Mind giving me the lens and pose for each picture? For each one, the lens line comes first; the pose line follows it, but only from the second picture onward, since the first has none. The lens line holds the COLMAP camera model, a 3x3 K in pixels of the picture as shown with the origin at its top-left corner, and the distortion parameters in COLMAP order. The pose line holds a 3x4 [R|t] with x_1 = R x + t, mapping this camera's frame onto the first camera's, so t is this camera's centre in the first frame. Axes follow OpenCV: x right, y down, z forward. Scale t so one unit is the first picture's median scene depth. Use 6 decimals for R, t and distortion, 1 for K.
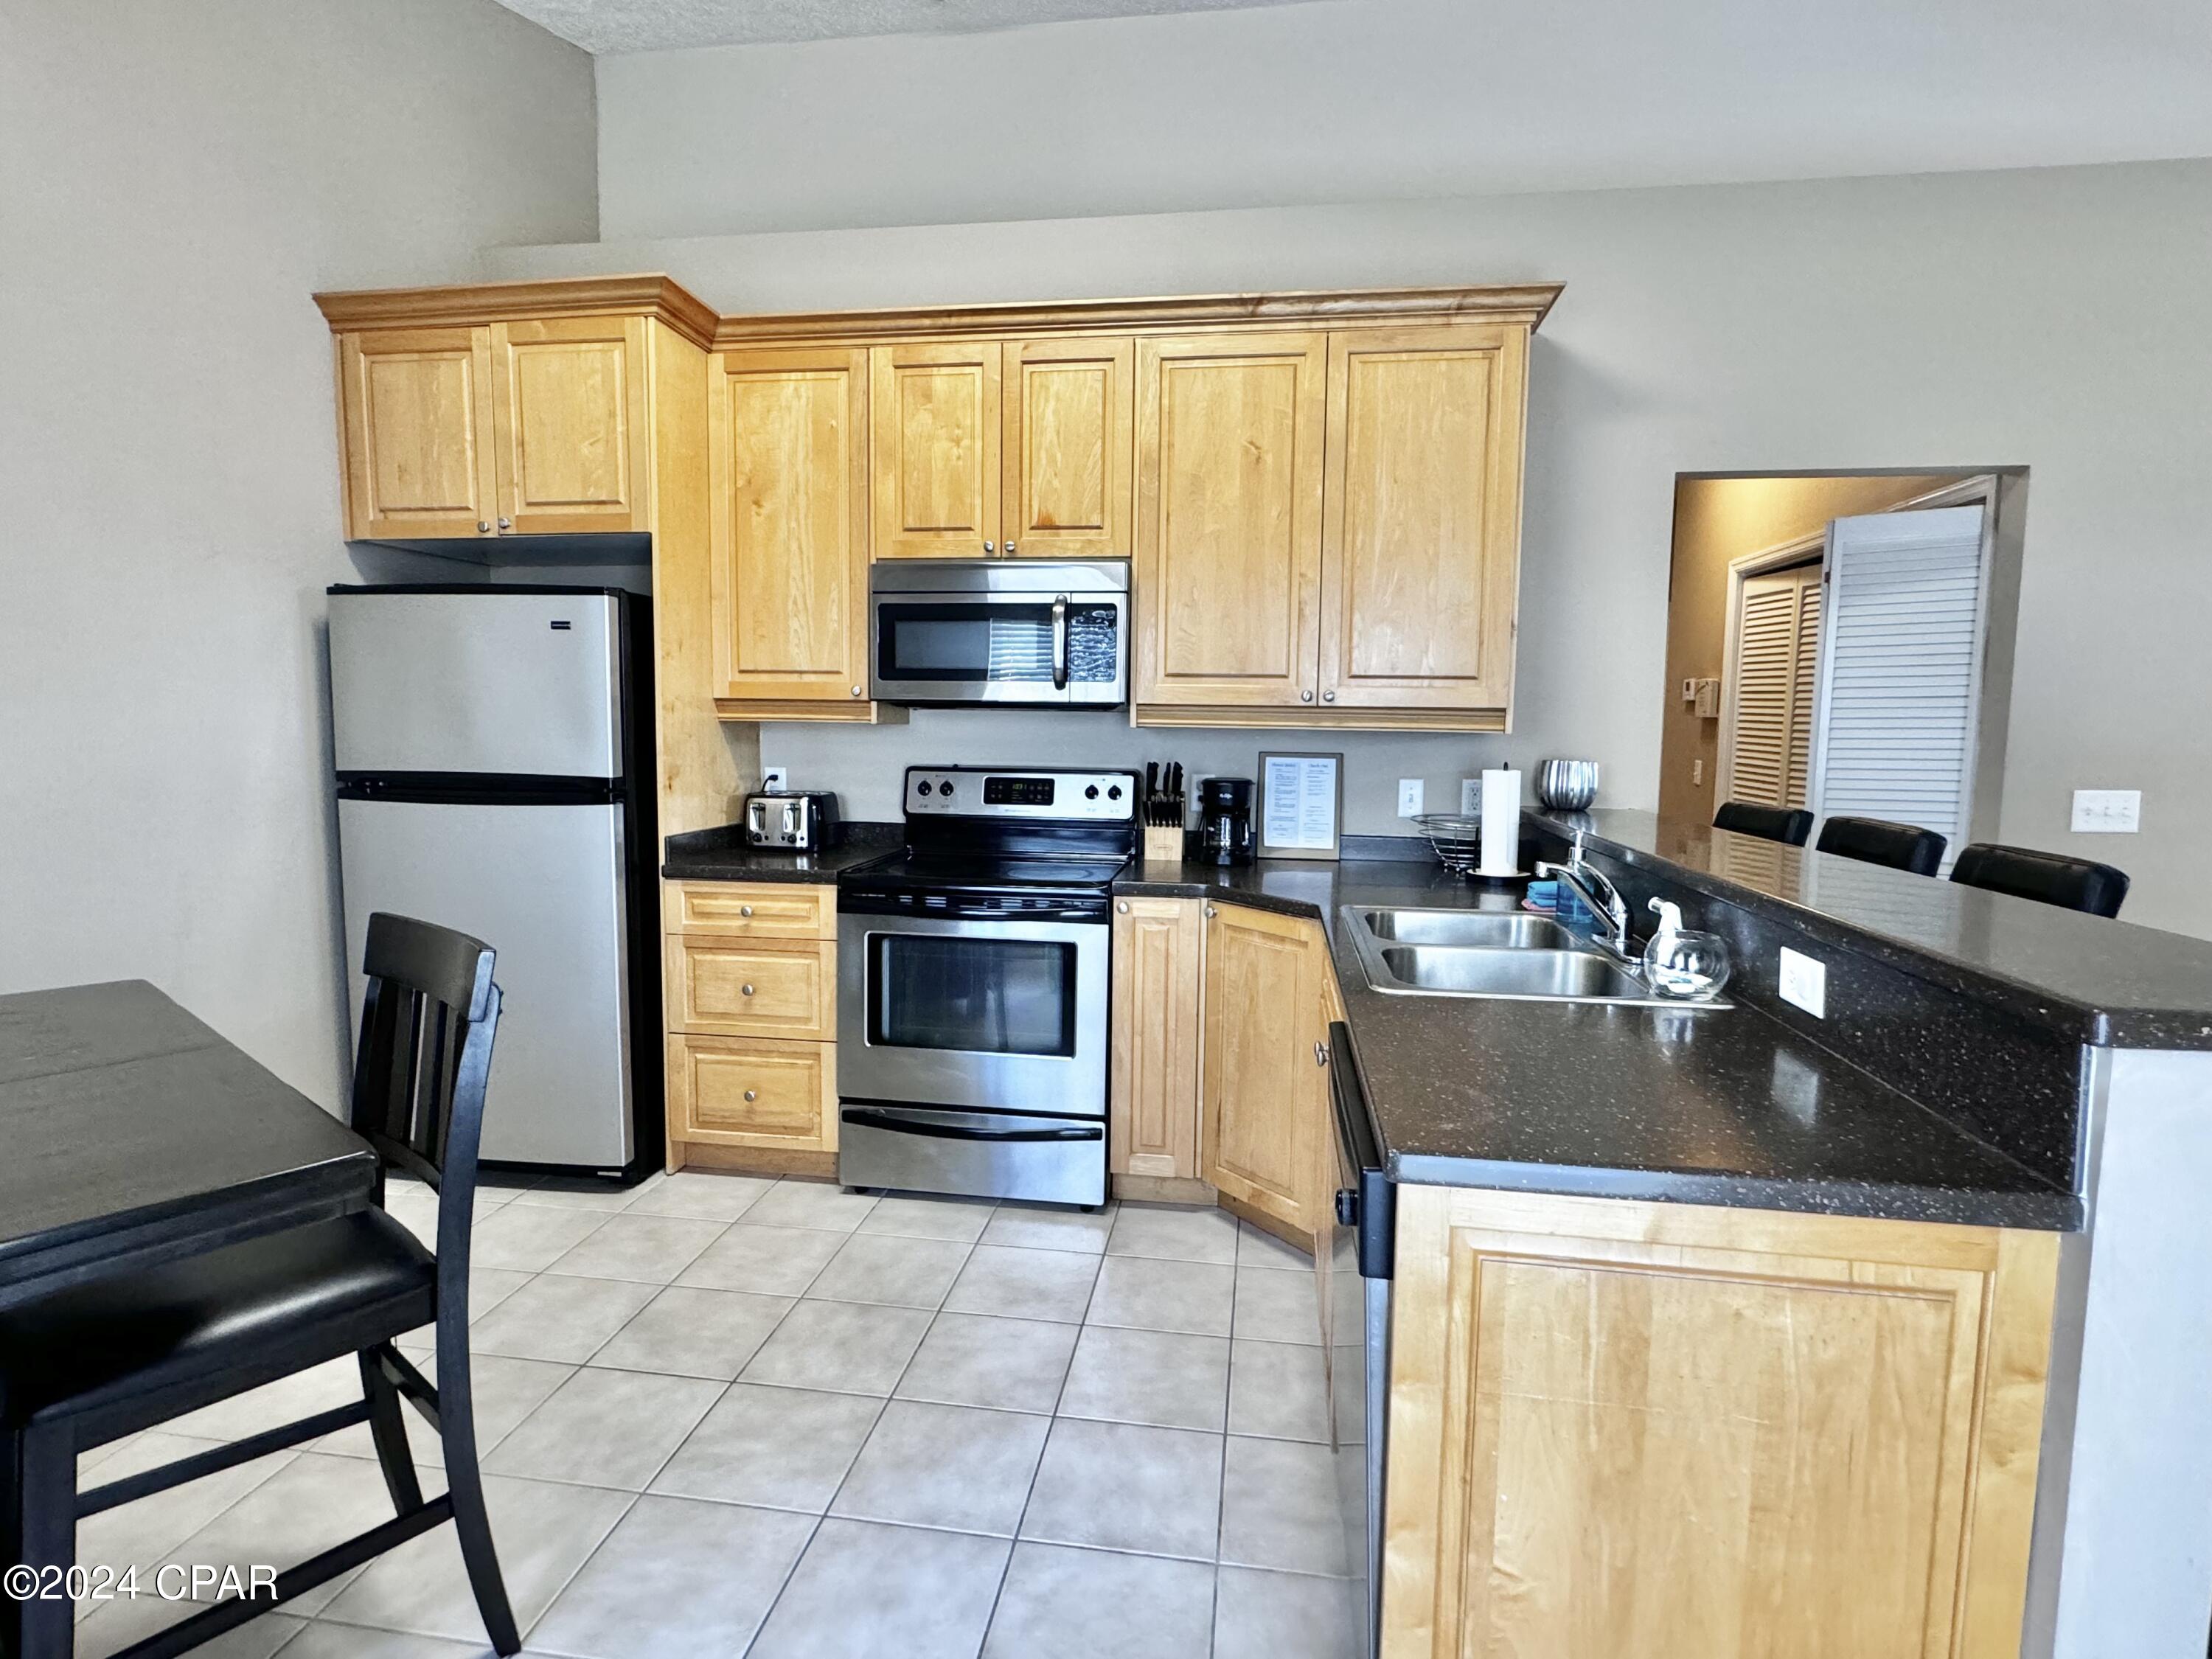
lens RADIAL K [[1110.5, 0, 1103.2], [0, 1110.5, 824.4], [0, 0, 1]] dist [-0.002305, -0.000519]
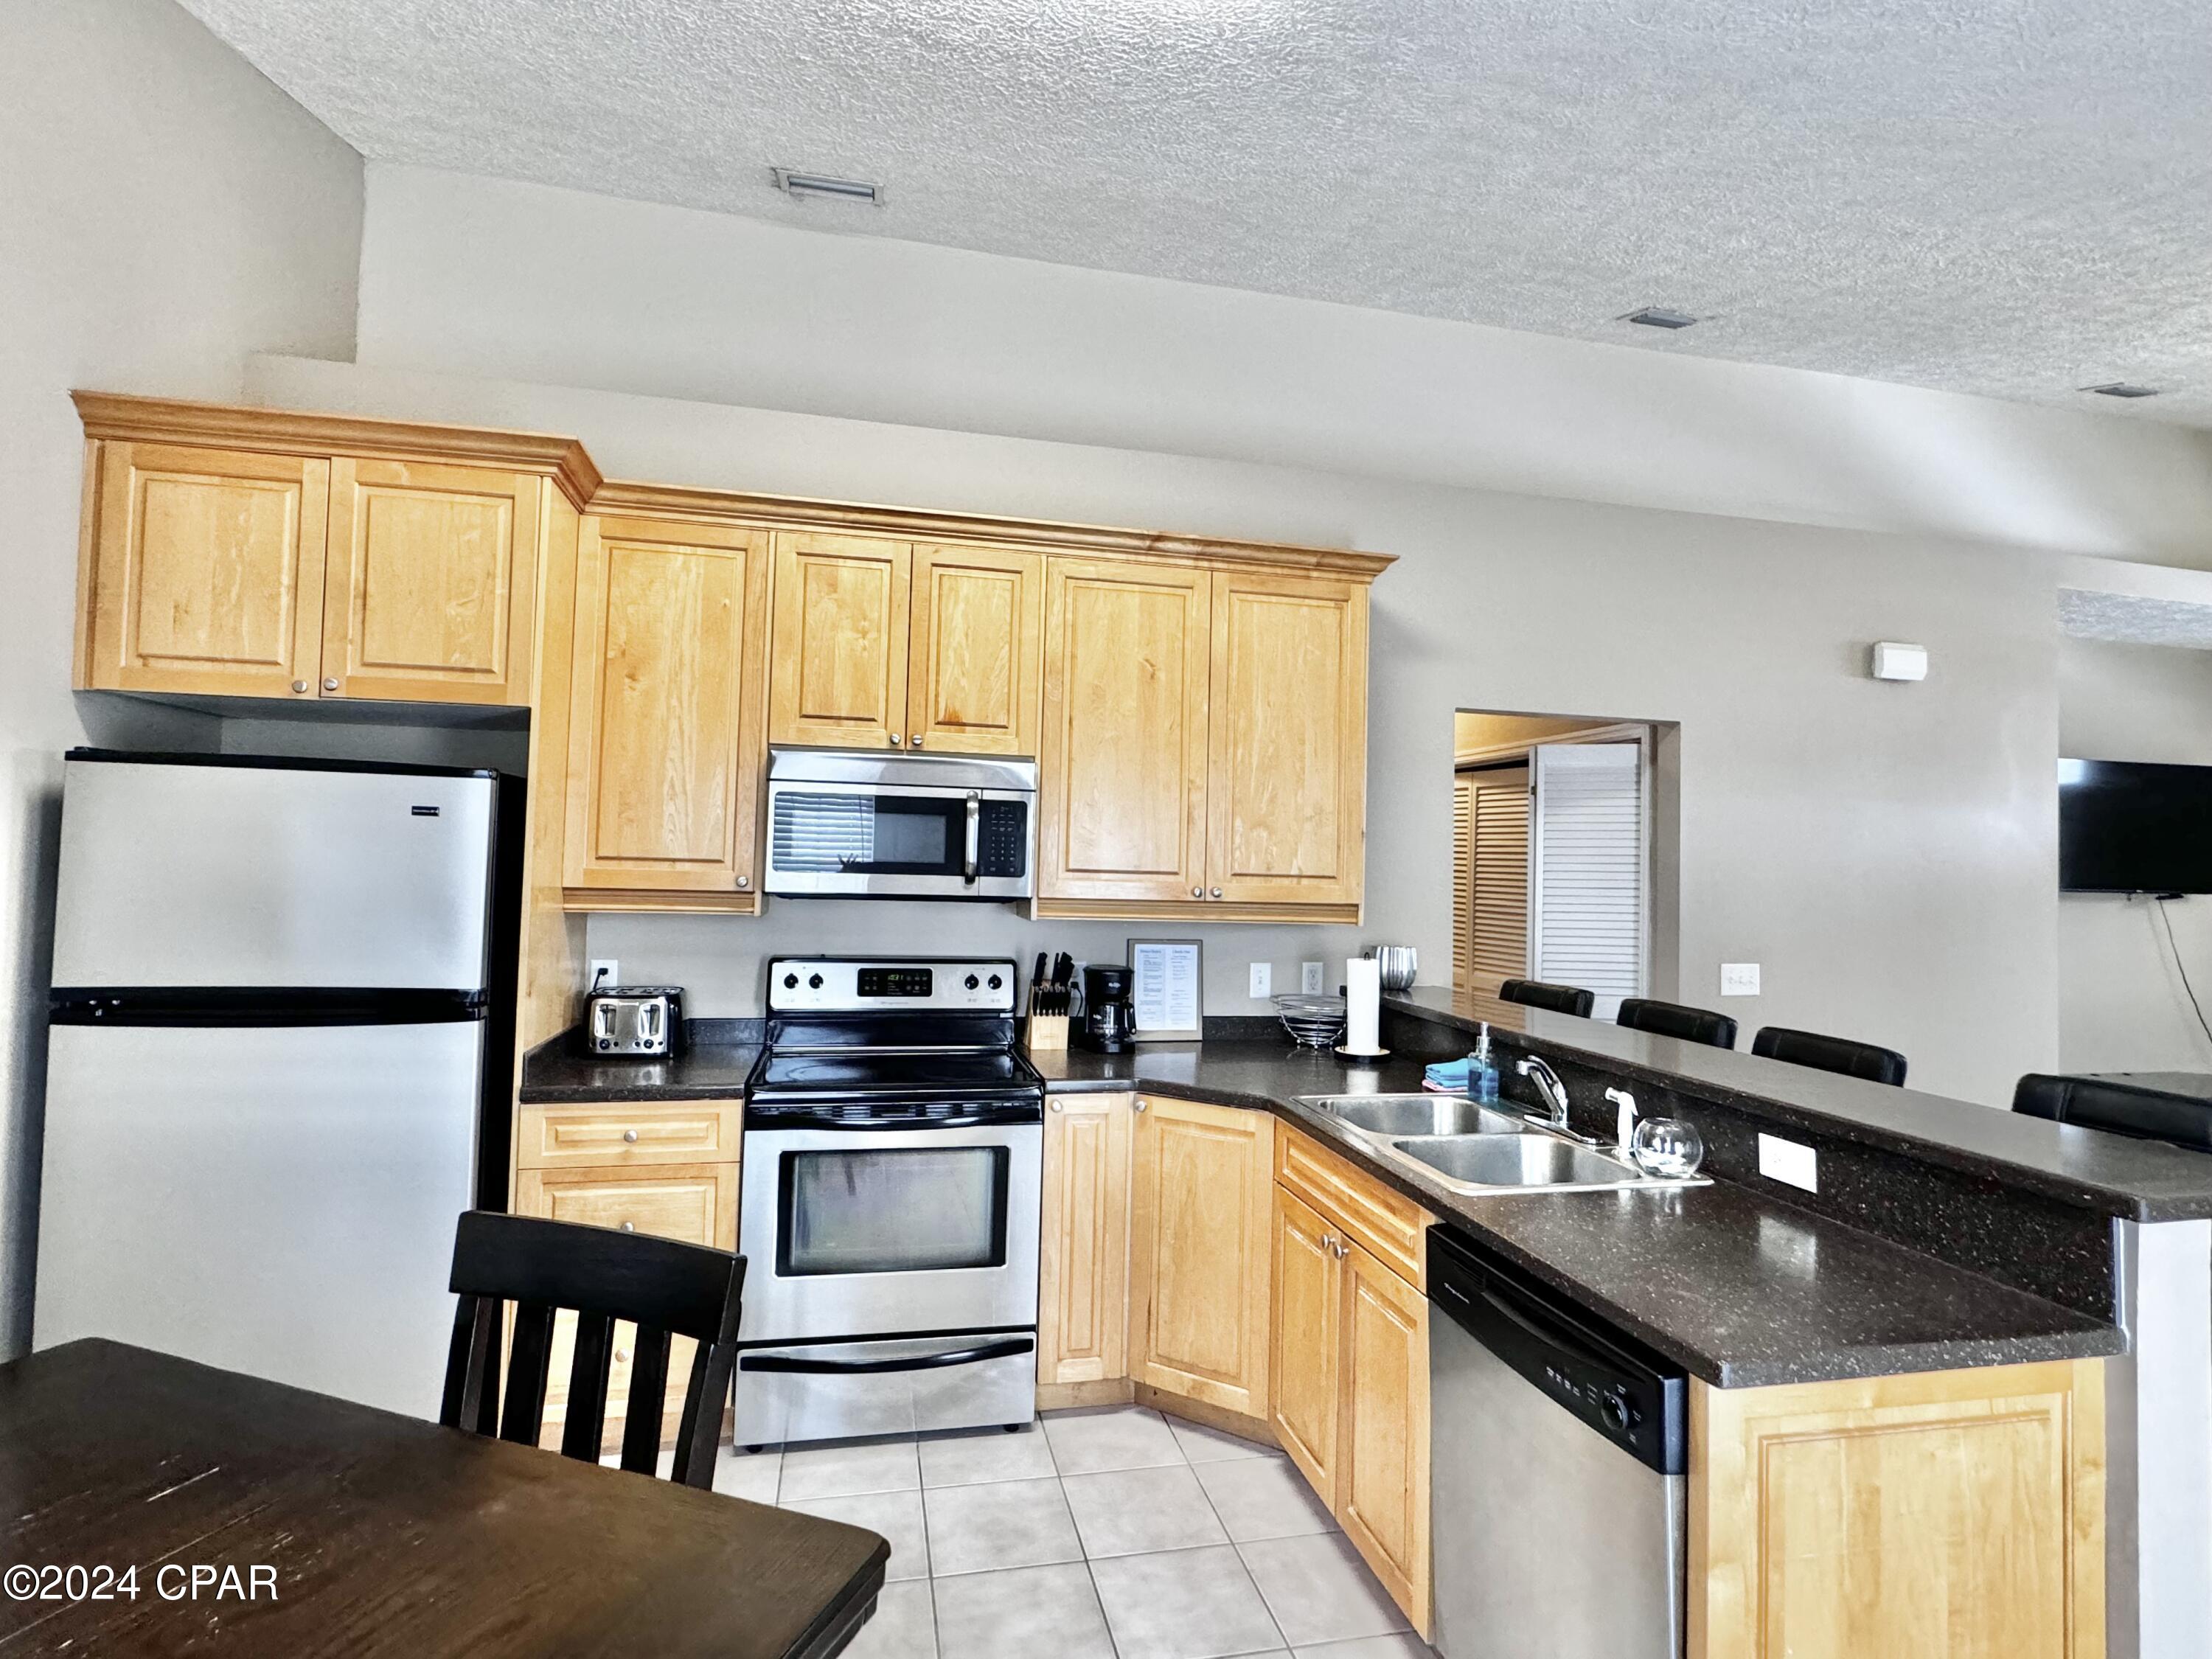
lens RADIAL K [[1110.5, 0, 1105.9], [0, 1110.5, 823.0], [0, 0, 1]] dist [-0.002305, -0.000519]
pose [[0.932814, 0.024558, 0.359521, -0.296312], [0.019371, 0.992816, -0.118076, -0.057470], [-0.359838, 0.117107, 0.925636, 0.022743]]
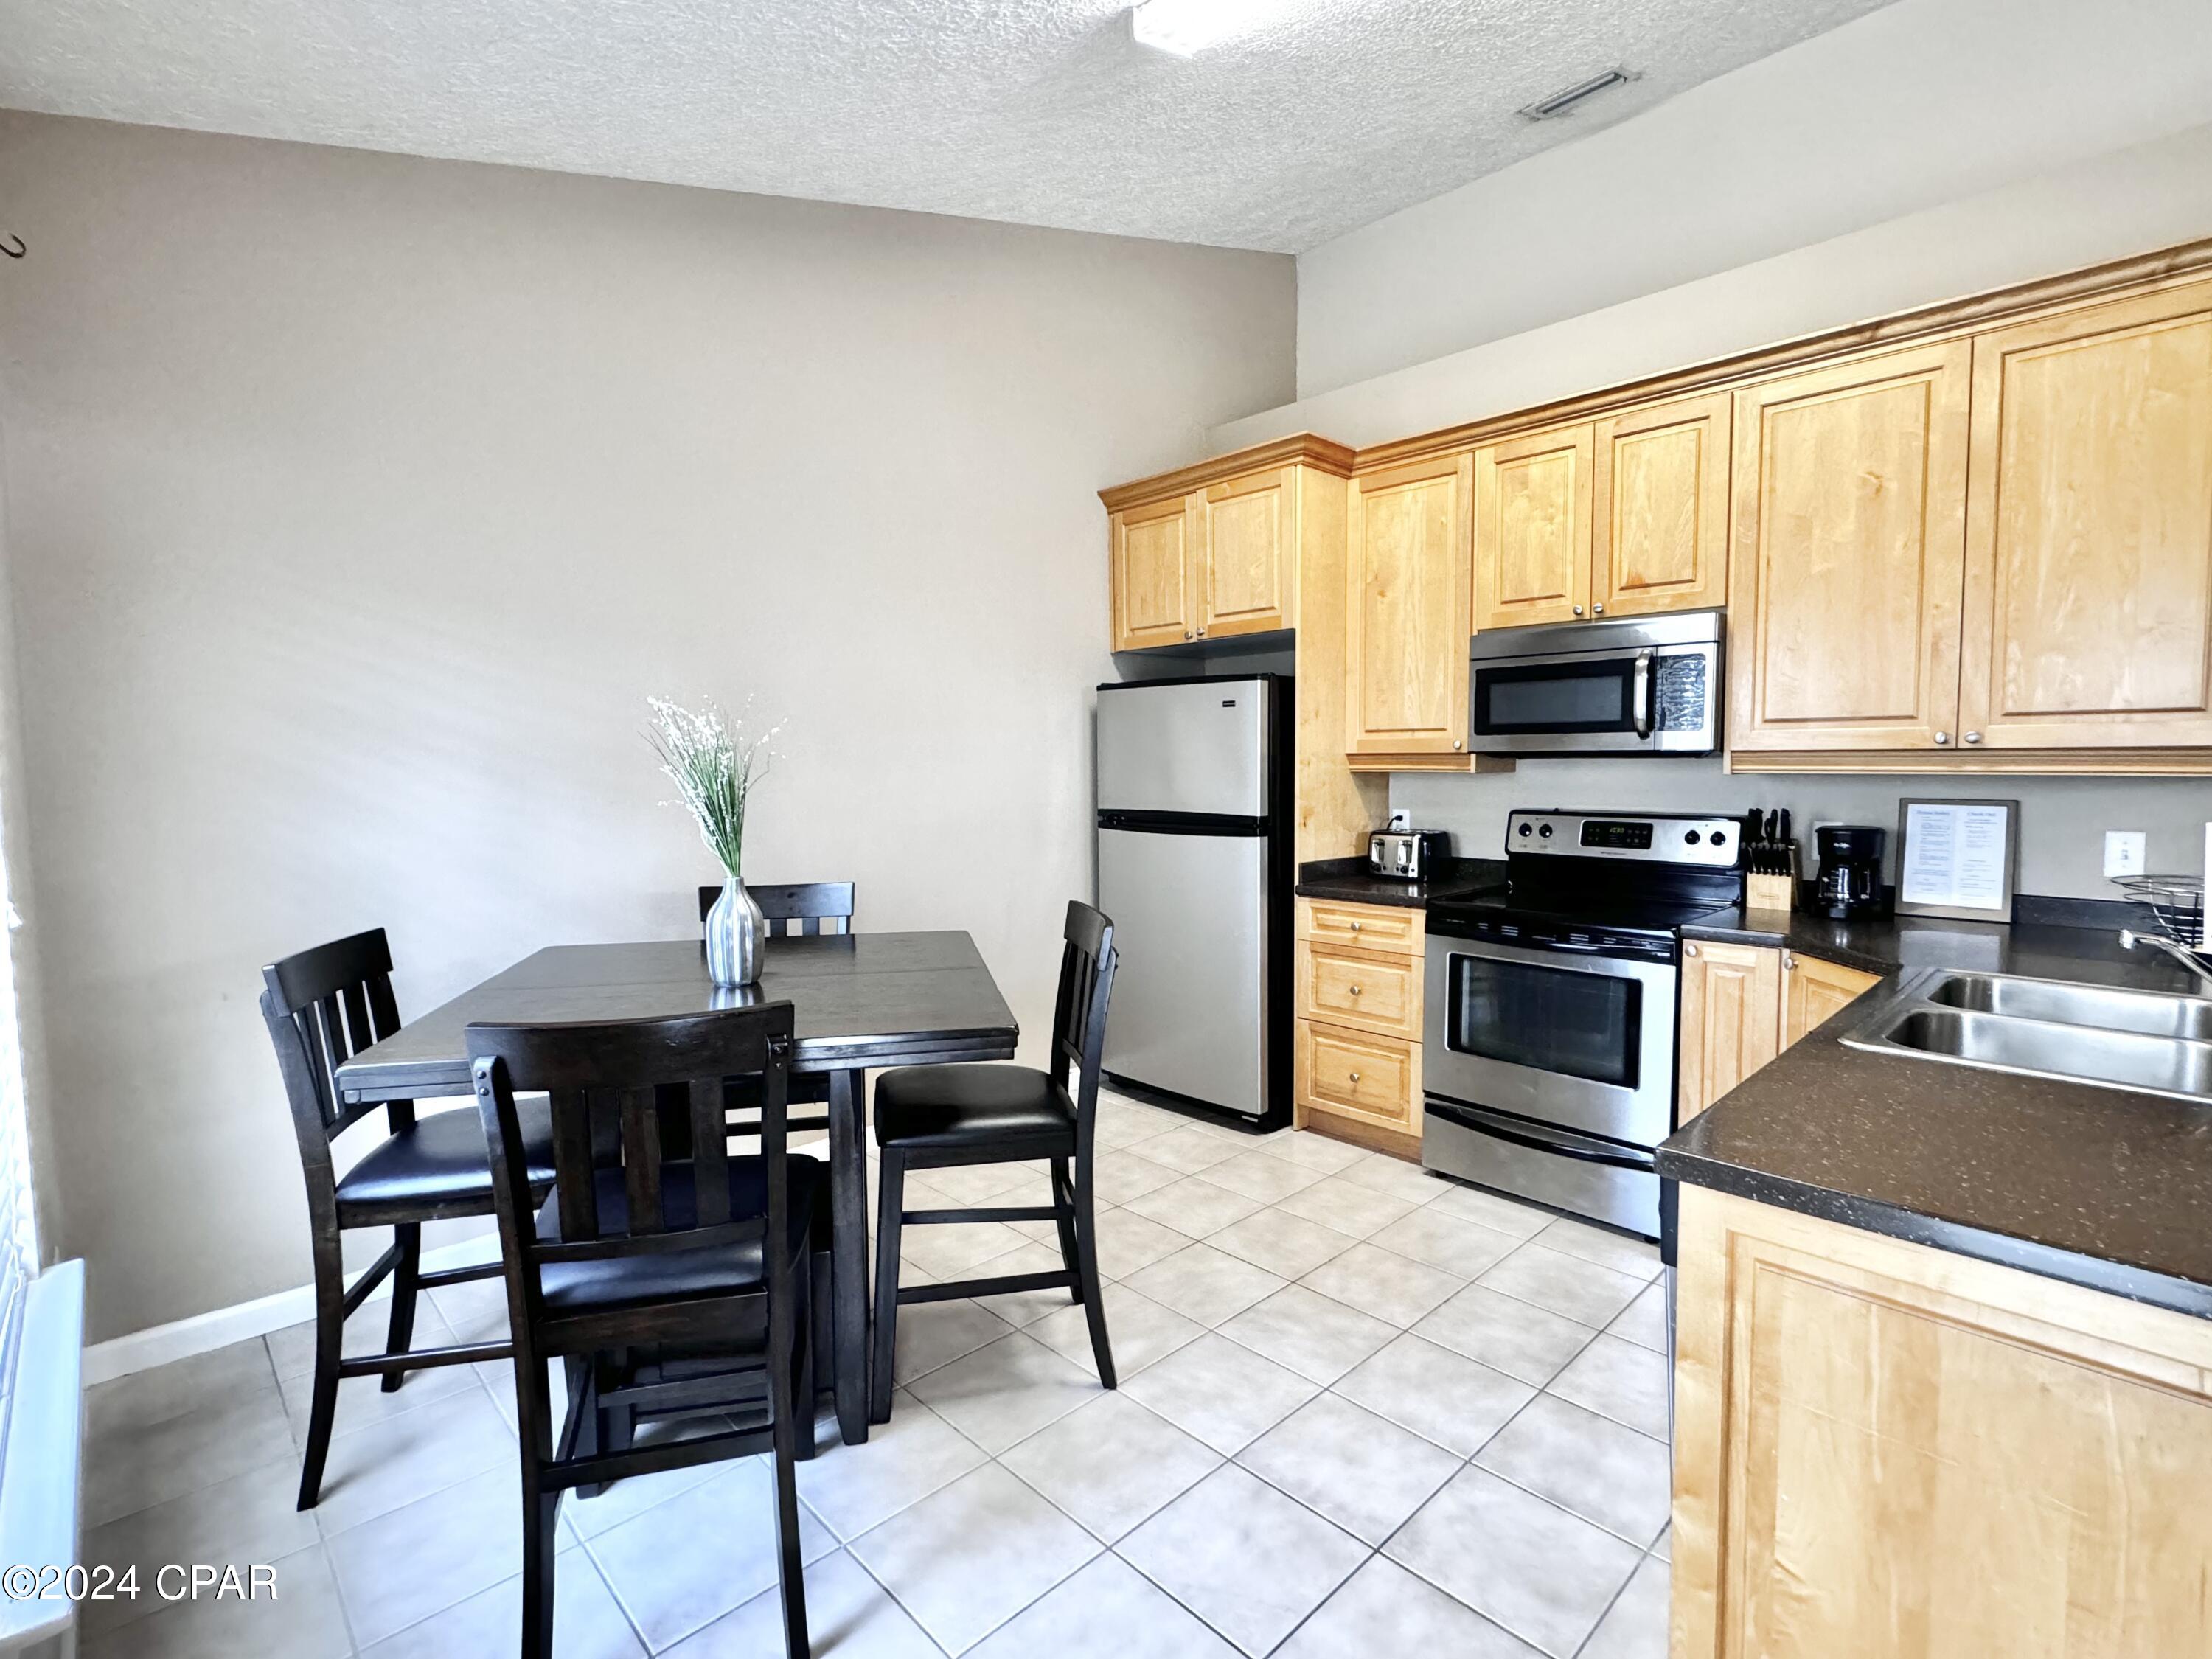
lens RADIAL K [[1042.8, 0, 1107.8], [0, 1042.8, 824.8], [0, 0, 1]] dist [-0.000606, -0.000179]
pose [[0.790152, 0.019506, -0.612600, 0.172347], [-0.039463, 0.999039, -0.019090, -0.001480], [0.611639, 0.039259, 0.790163, -0.090006]]
